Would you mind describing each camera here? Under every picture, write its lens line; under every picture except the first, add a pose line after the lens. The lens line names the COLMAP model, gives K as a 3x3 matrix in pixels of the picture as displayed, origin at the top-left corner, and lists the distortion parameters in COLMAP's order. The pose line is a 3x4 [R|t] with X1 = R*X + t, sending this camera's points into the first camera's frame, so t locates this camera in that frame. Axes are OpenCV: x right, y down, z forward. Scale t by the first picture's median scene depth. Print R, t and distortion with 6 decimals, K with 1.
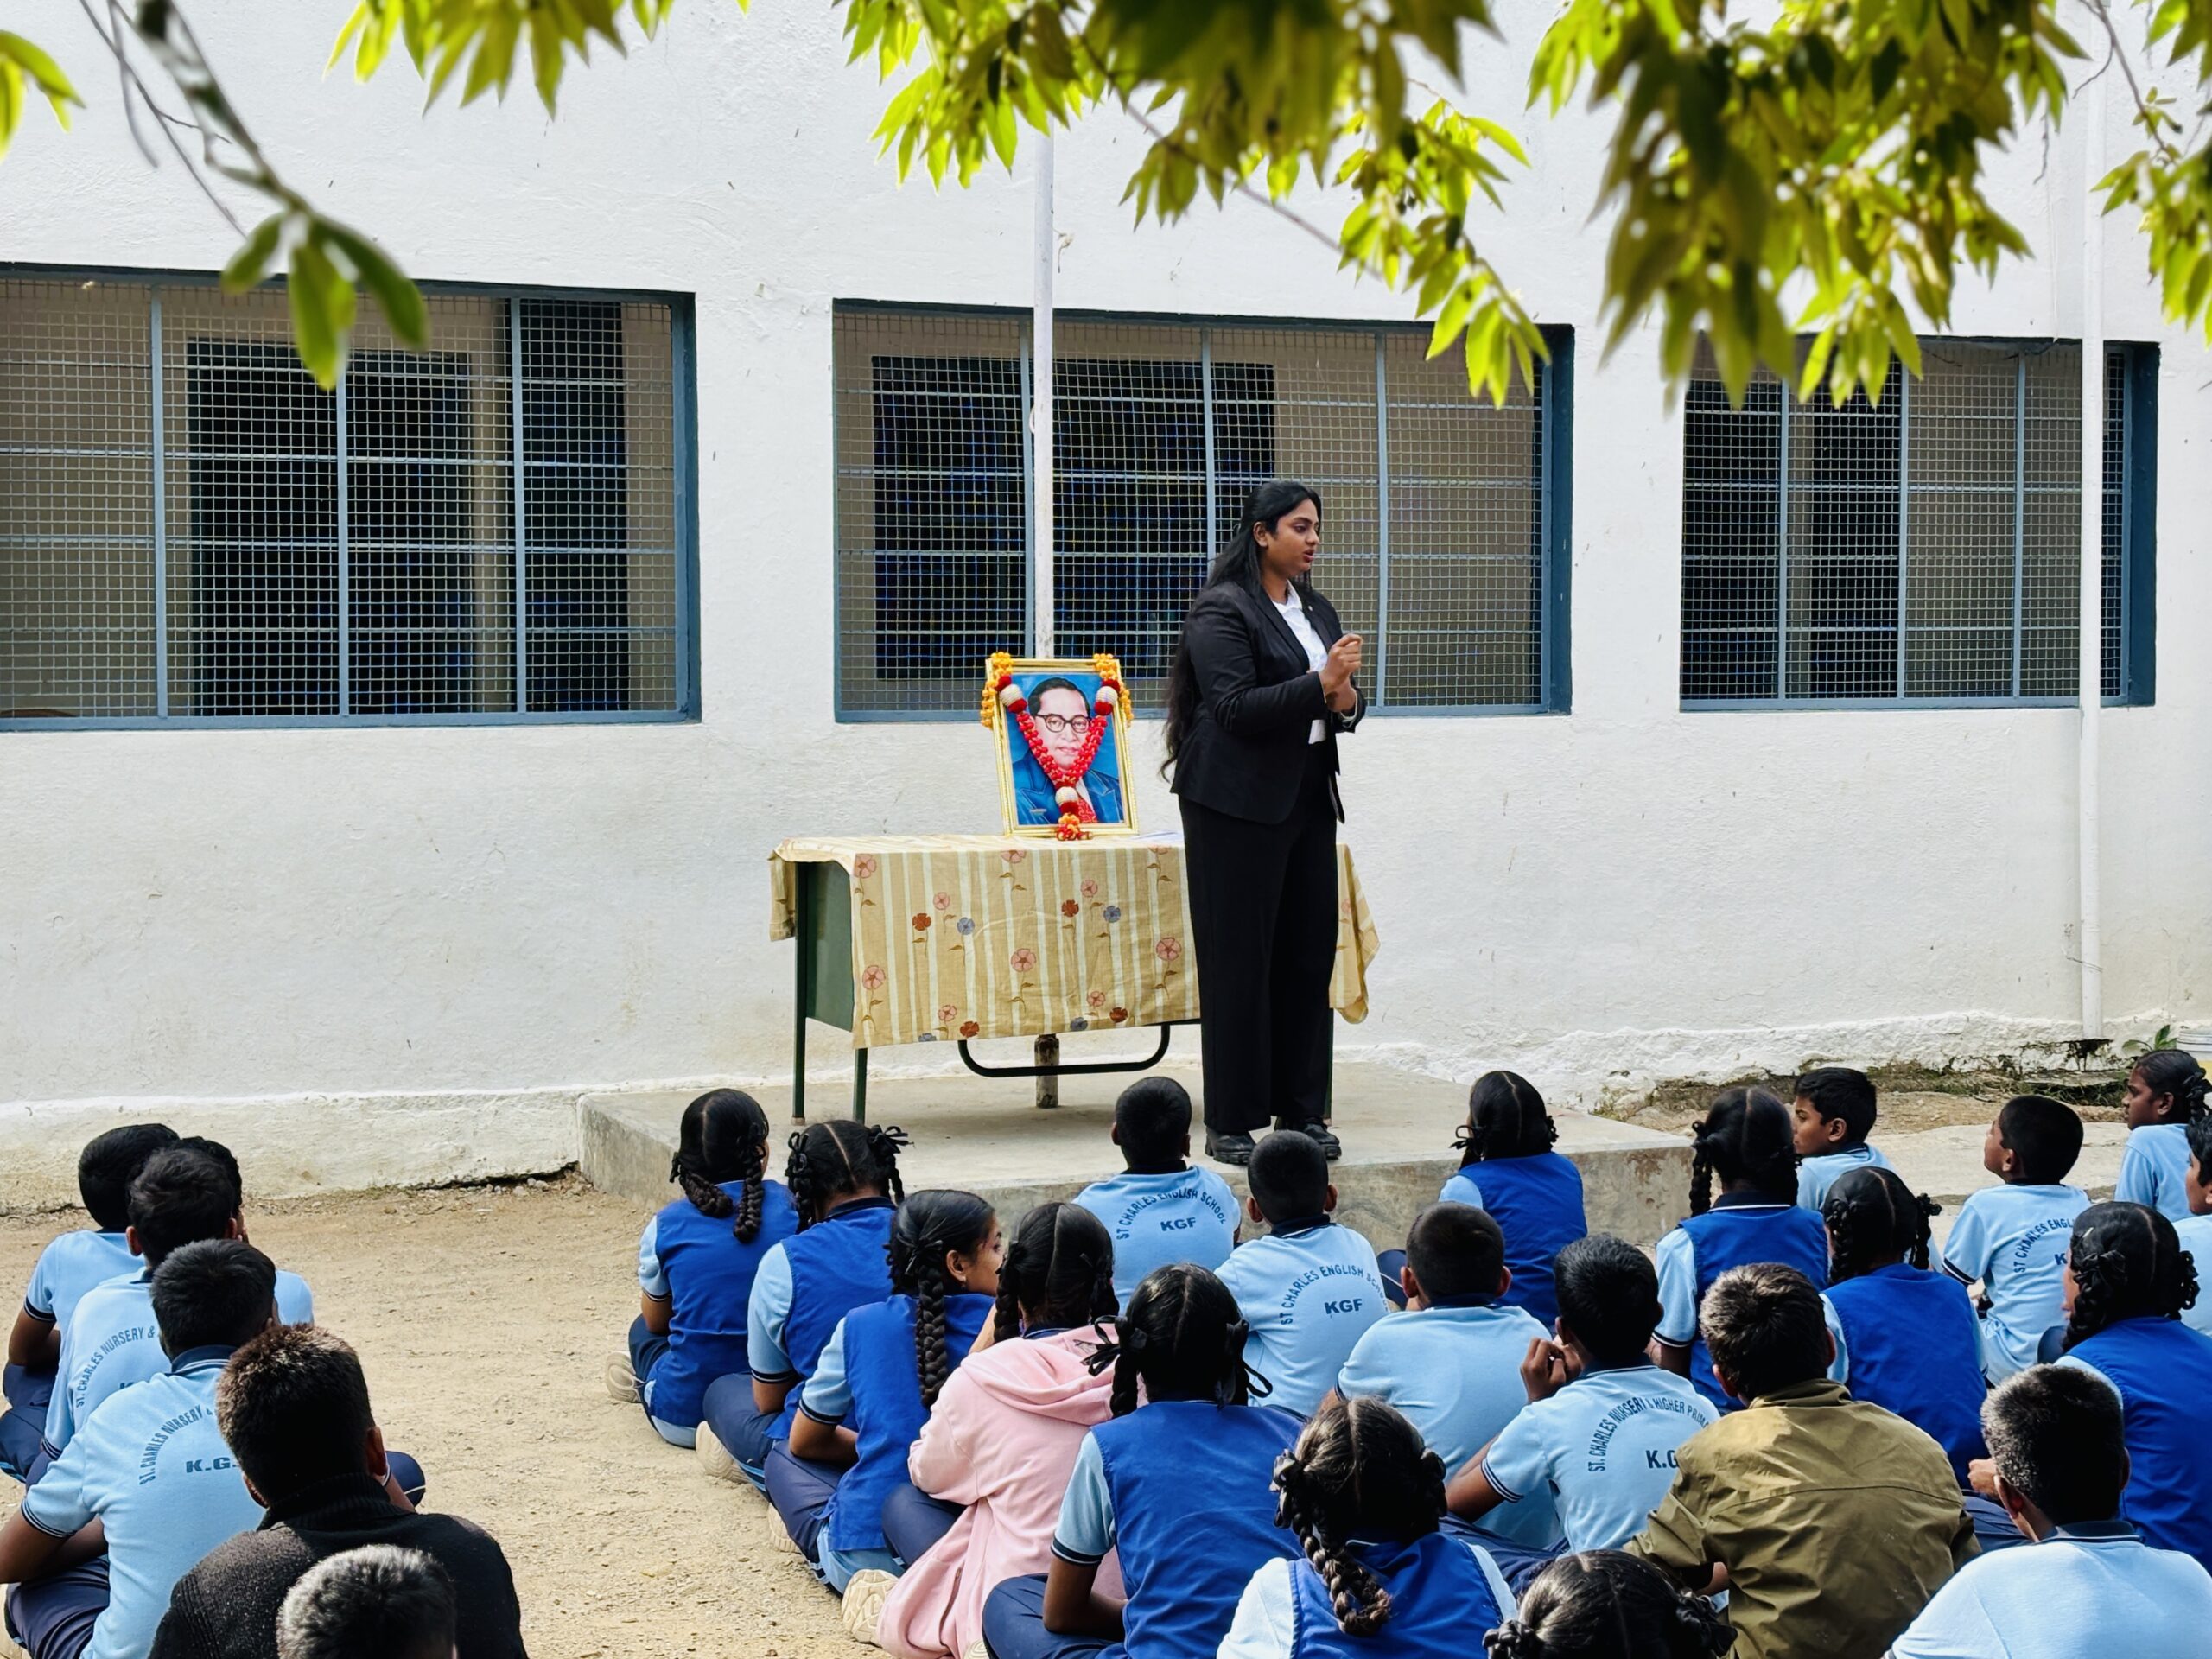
lens RADIAL K [[2877.8, 0, 1106.0], [0, 2877.8, 829.5], [0, 0, 1]] dist [-0.001636, -0.060512]
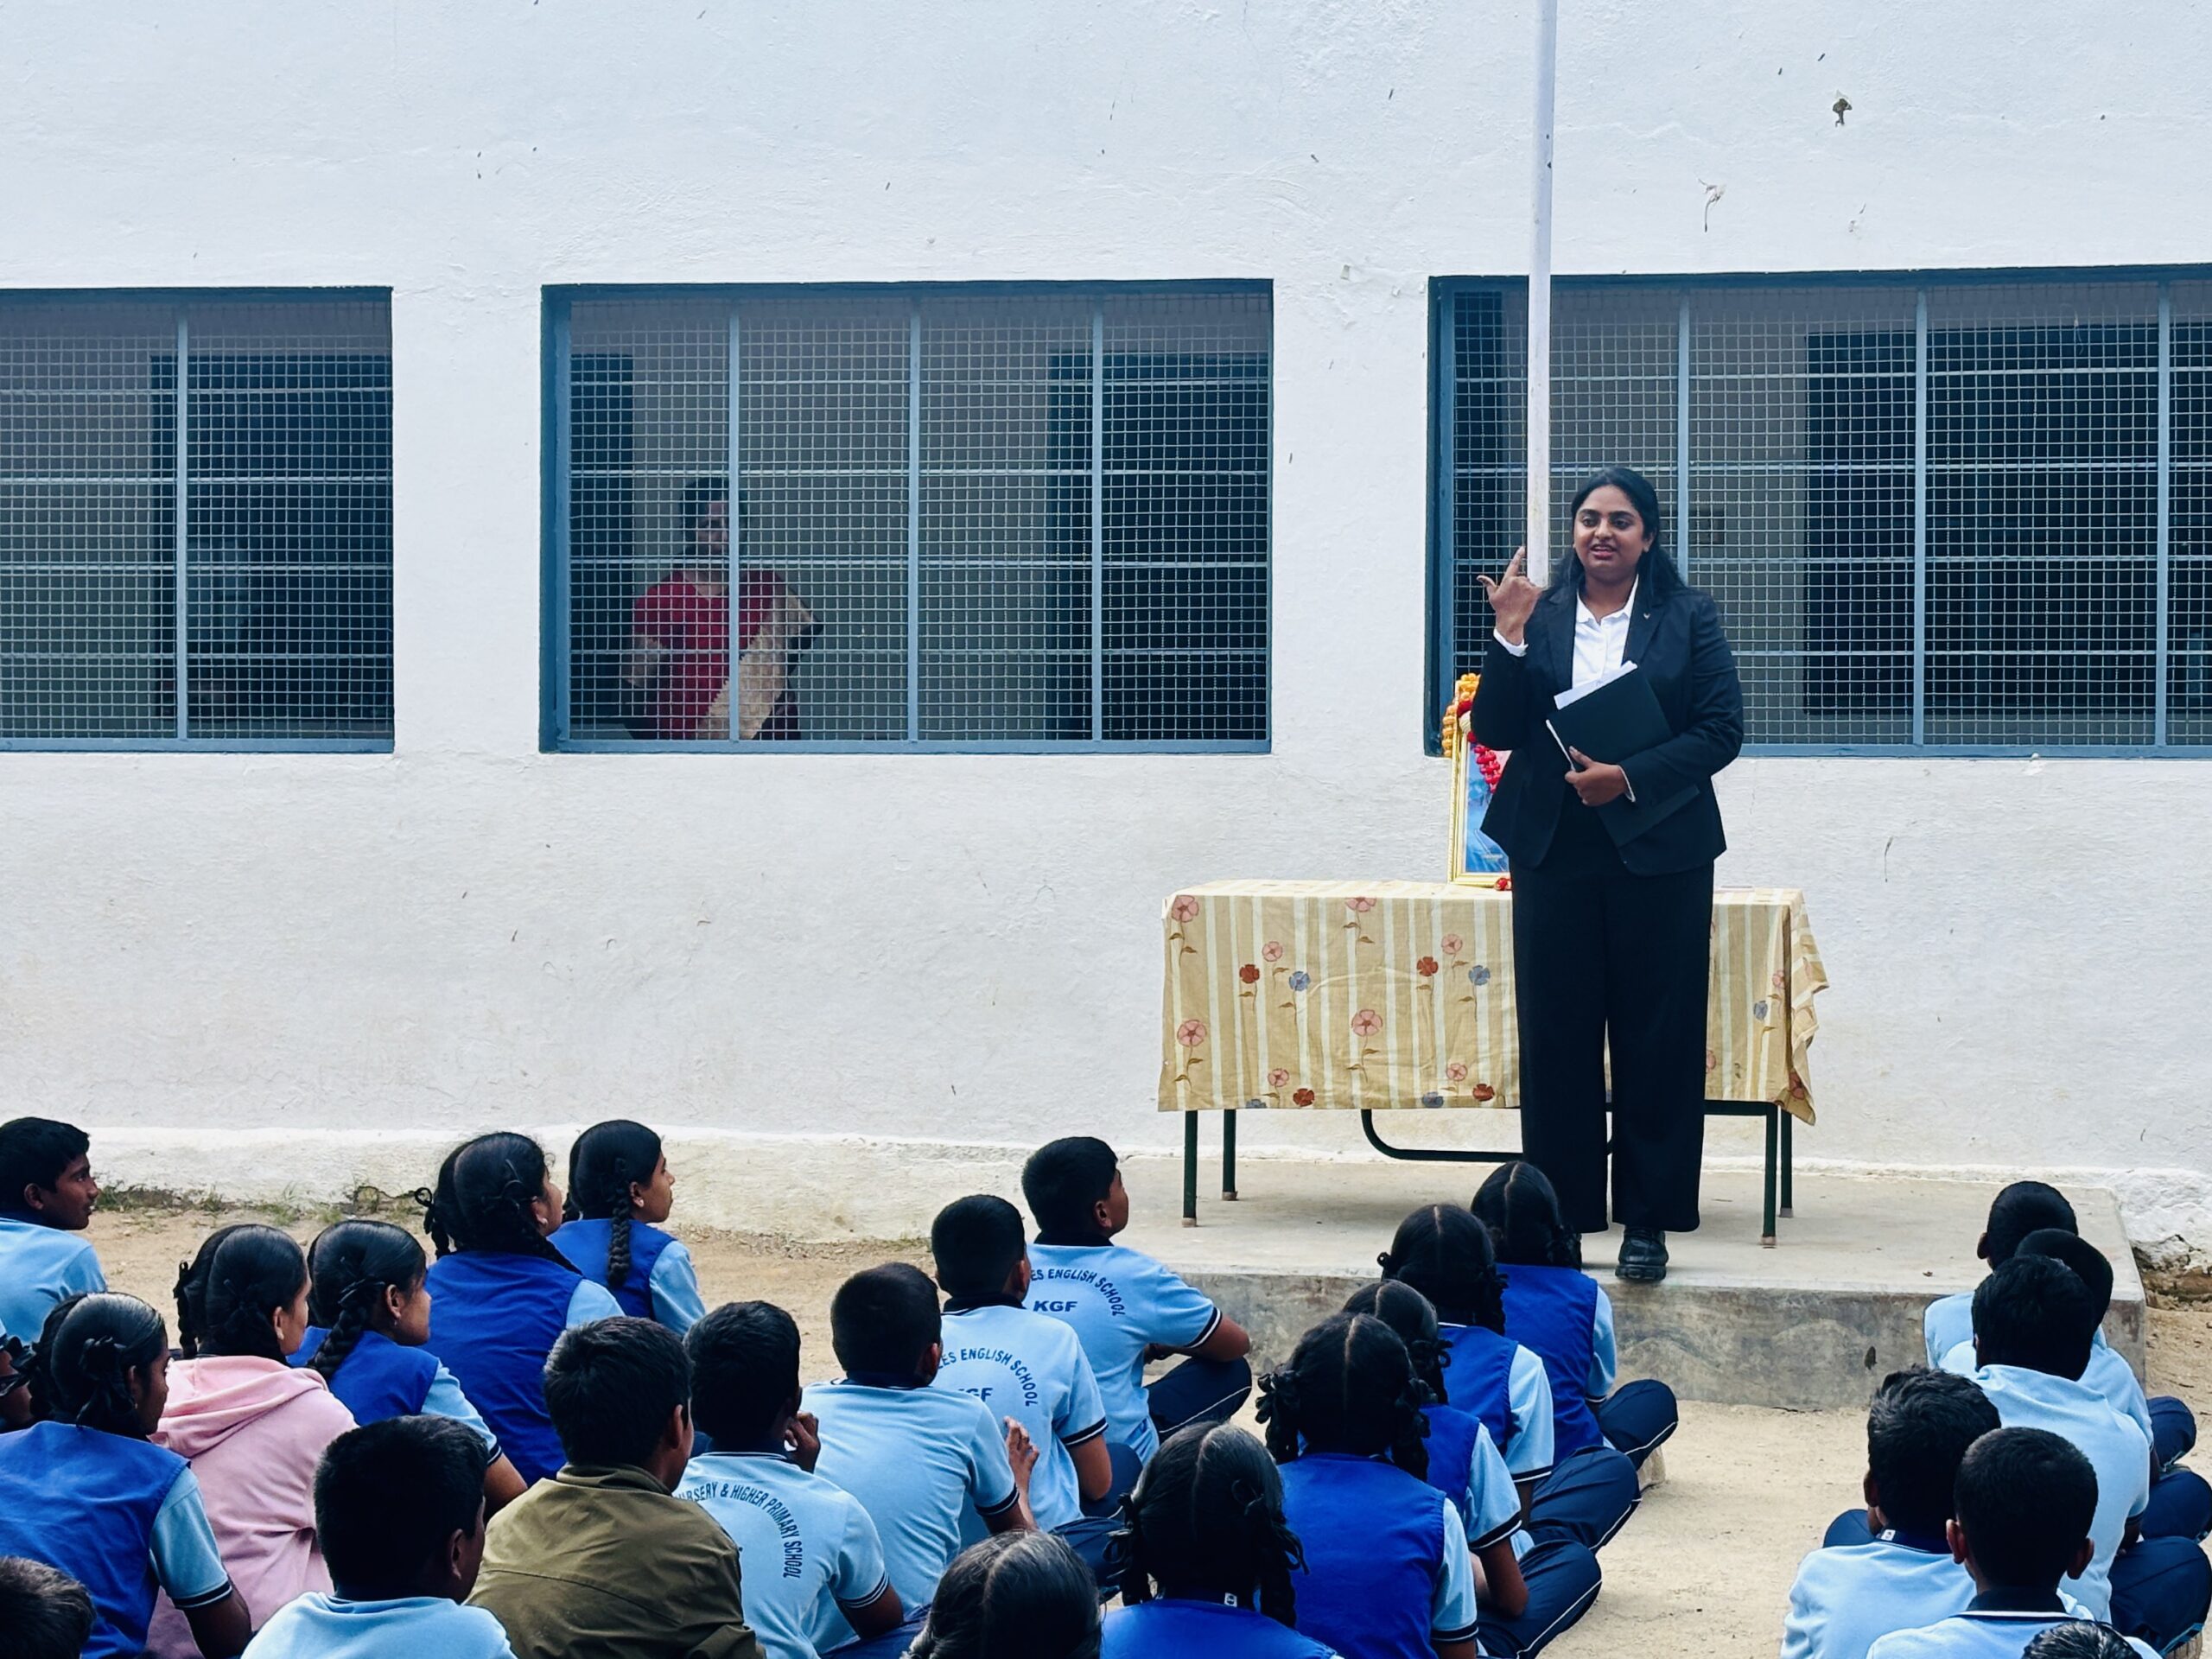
lens RADIAL K [[3330.1, 0, 1106.2], [0, 3330.1, 797.5], [0, 0, 1]] dist [0.027756, -0.016317]
pose [[0.890383, 0.017308, -0.454883, 0.299720], [-0.030457, 0.999303, -0.021592, 0.000921], [0.454193, 0.033080, 0.890289, 0.048280]]
